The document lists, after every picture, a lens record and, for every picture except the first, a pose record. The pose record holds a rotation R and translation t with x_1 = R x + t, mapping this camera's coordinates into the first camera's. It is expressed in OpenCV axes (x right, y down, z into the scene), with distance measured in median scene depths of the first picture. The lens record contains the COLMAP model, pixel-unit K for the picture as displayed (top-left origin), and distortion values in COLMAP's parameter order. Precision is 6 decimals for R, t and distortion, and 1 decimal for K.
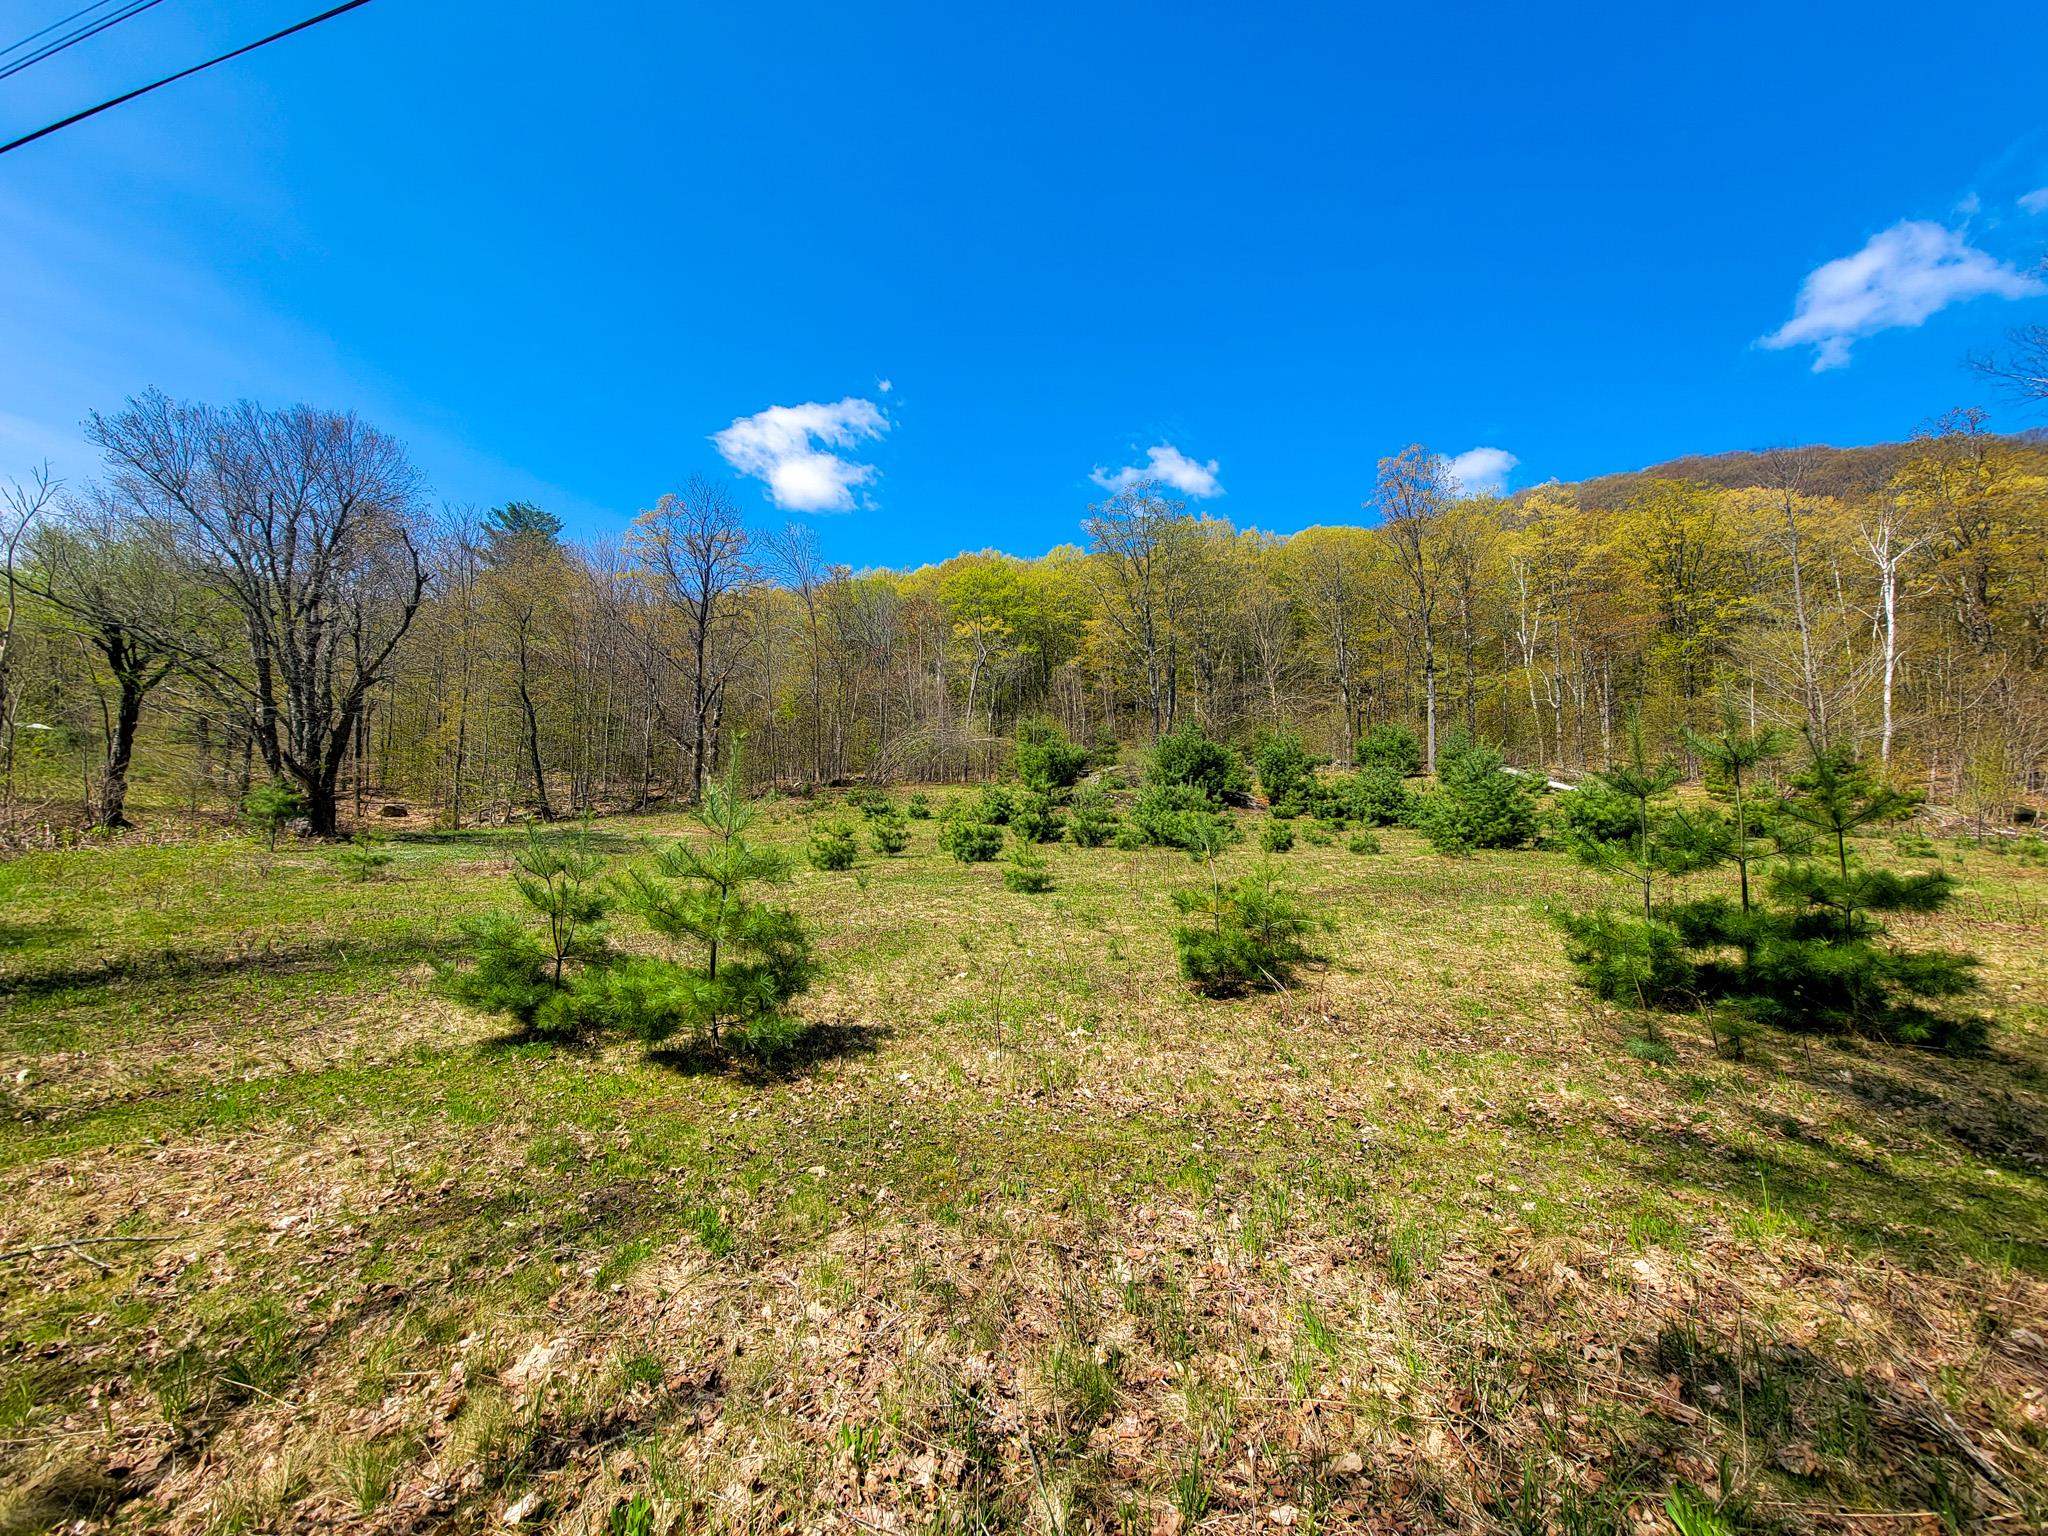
lens RADIAL K [[822.4, 0, 1017.0], [0, 822.4, 771.0], [0, 0, 1]] dist [-0.003116, -0.000096]
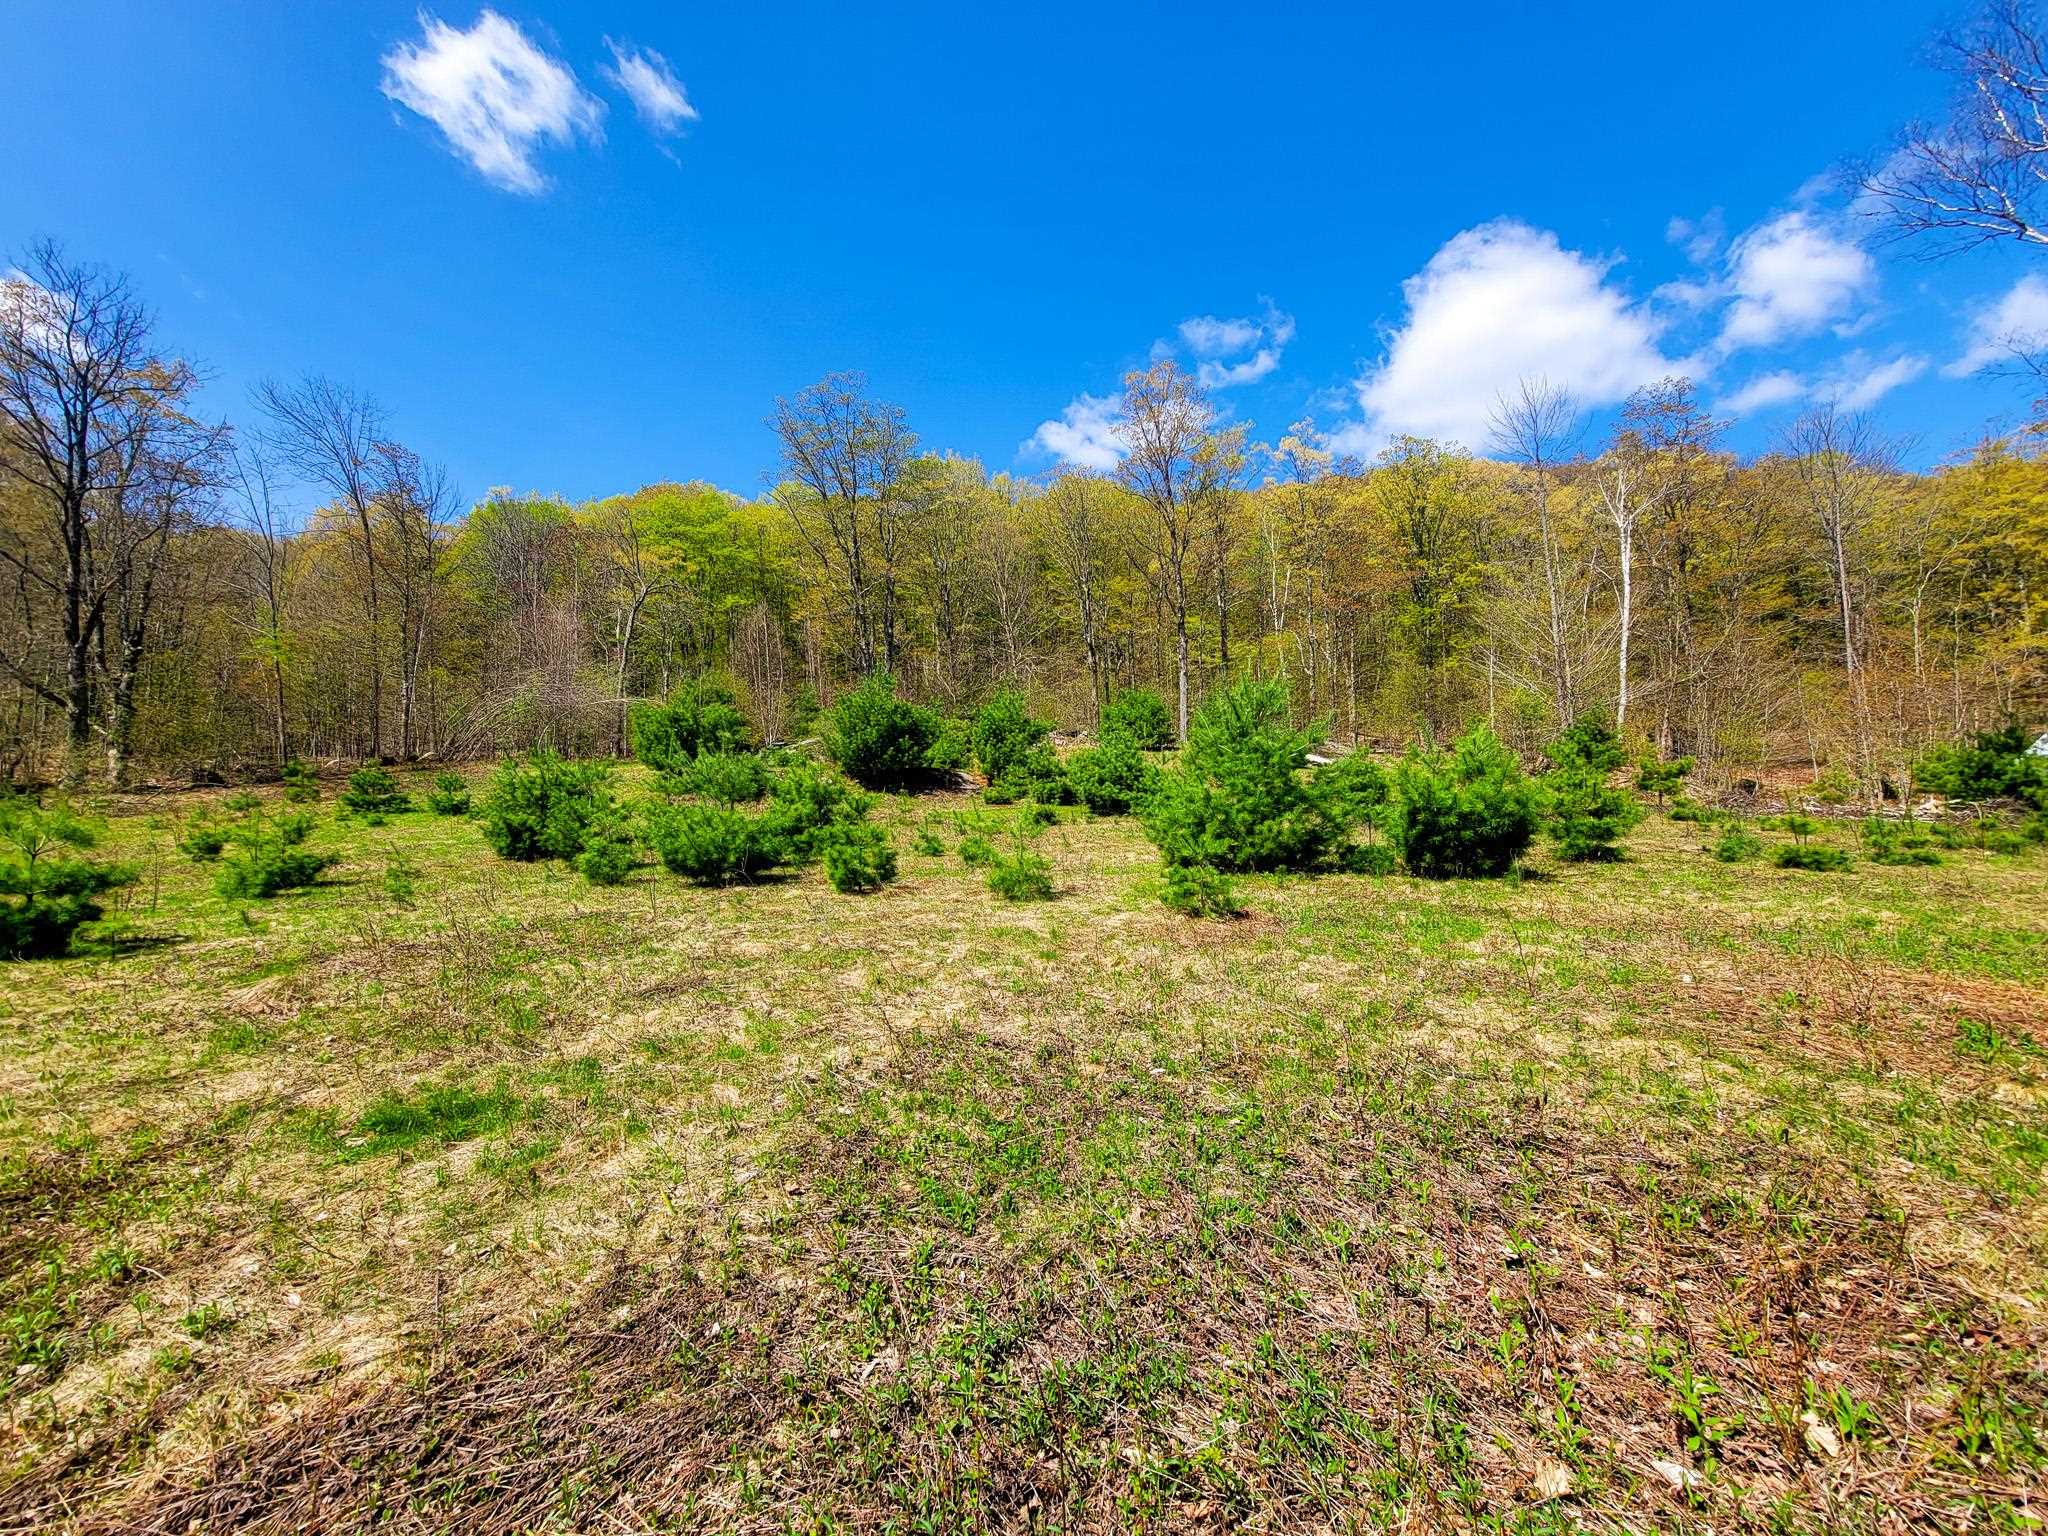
lens RADIAL K [[822.4, 0, 1025.8], [0, 822.4, 762.9], [0, 0, 1]] dist [-0.003116, -0.000096]
pose [[0.963804, -0.004862, 0.266569, 0.128311], [0.001080, 0.999897, 0.014332, 0.008549], [-0.266611, -0.013525, 0.963709, 0.237374]]
